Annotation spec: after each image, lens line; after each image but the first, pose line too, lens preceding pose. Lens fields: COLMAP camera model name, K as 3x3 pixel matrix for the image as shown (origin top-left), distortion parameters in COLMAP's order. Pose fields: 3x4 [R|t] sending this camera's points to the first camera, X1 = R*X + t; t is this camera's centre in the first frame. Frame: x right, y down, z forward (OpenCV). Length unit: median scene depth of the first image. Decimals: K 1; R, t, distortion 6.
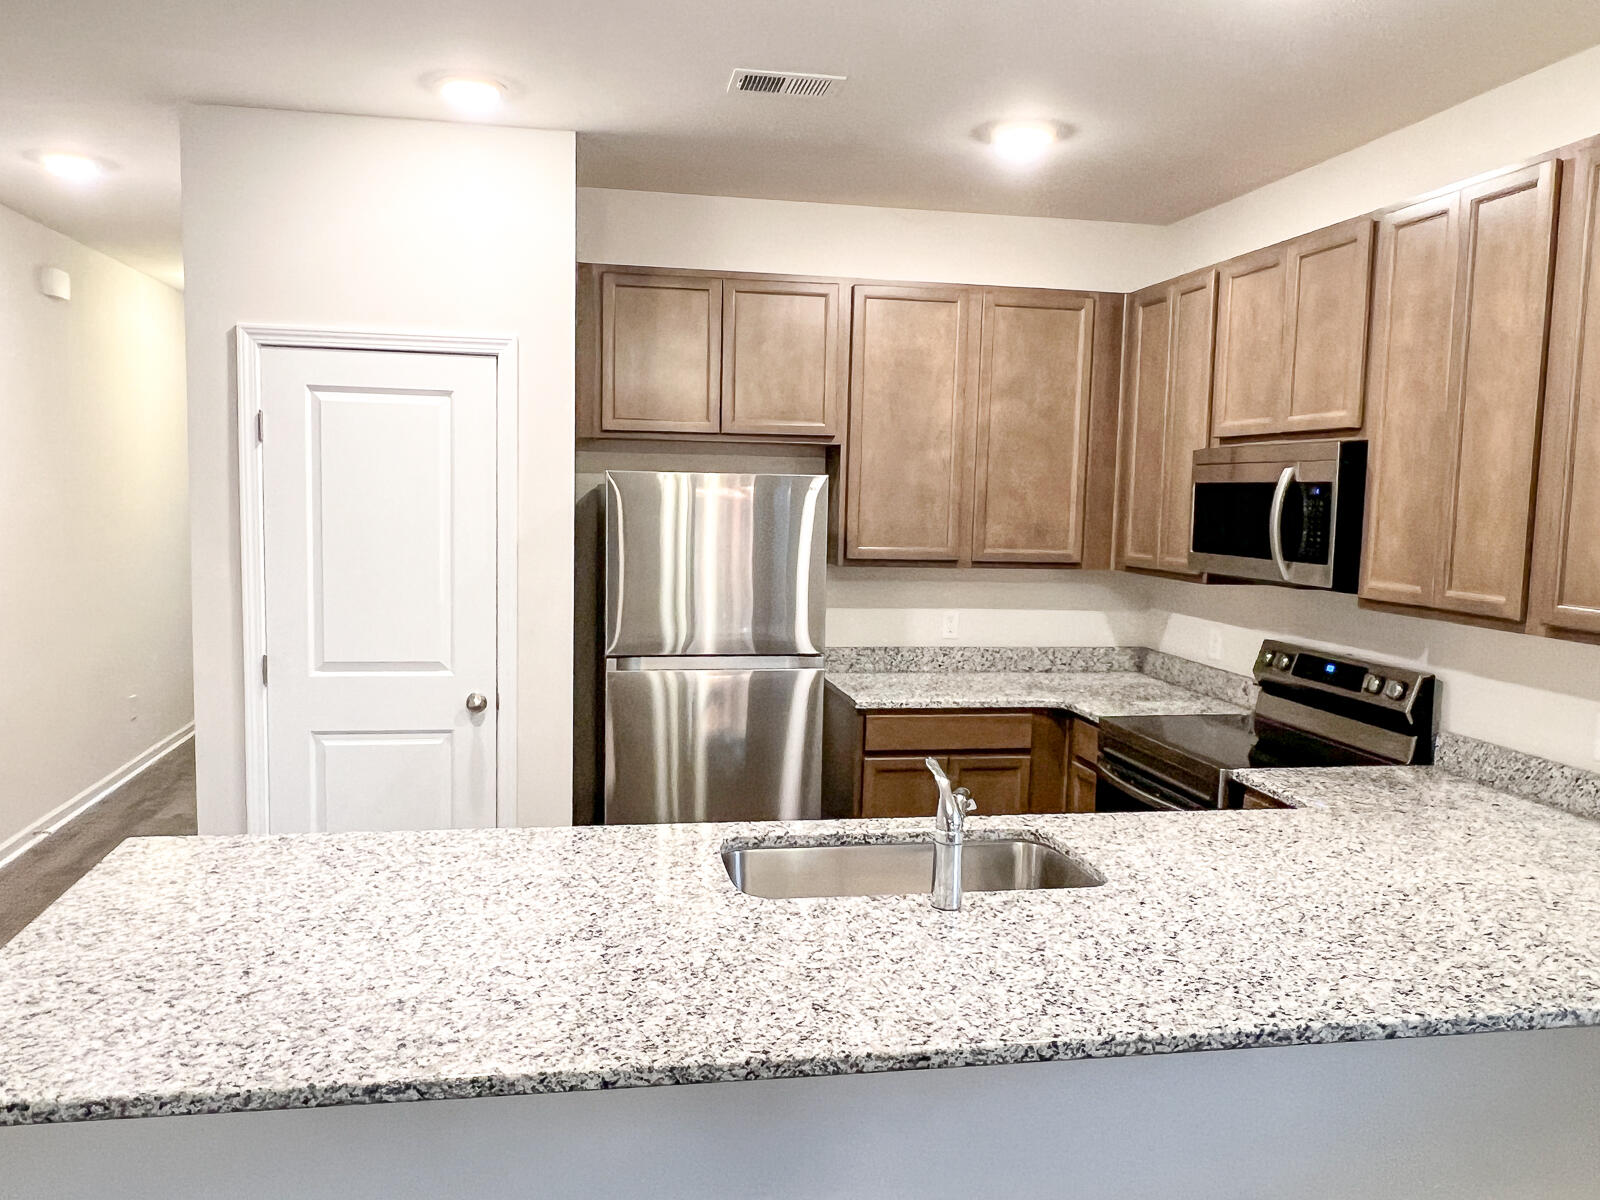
lens RADIAL K [[1190.9, 0, 797.6], [0, 1190.9, 601.0], [0, 0, 1]] dist [0.003372, -0.005912]
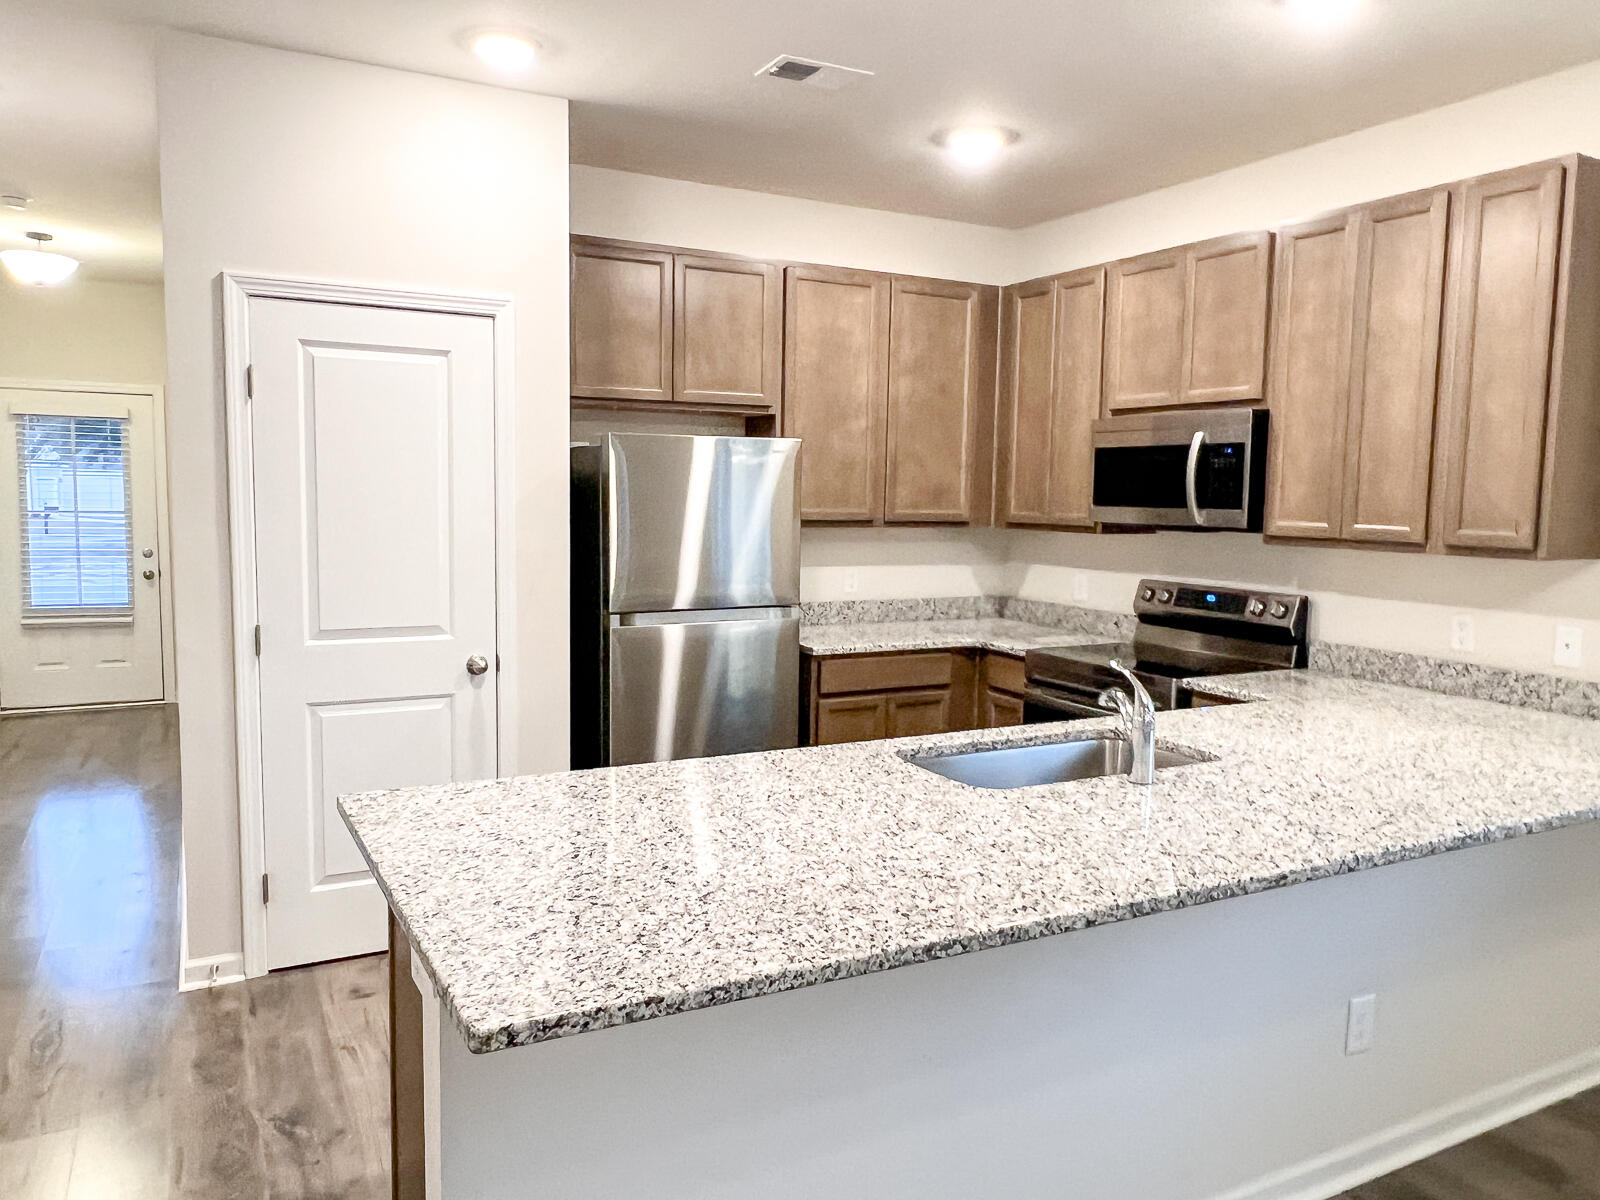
lens RADIAL K [[1135.1, 0, 800.1], [0, 1135.1, 599.2], [0, 0, 1]] dist [0.001422, 0.003811]
pose [[0.953032, -0.036073, 0.300712, -0.334498], [0.033159, 0.999341, 0.014790, 0.028512], [-0.301047, -0.004124, 0.953600, 0.013300]]
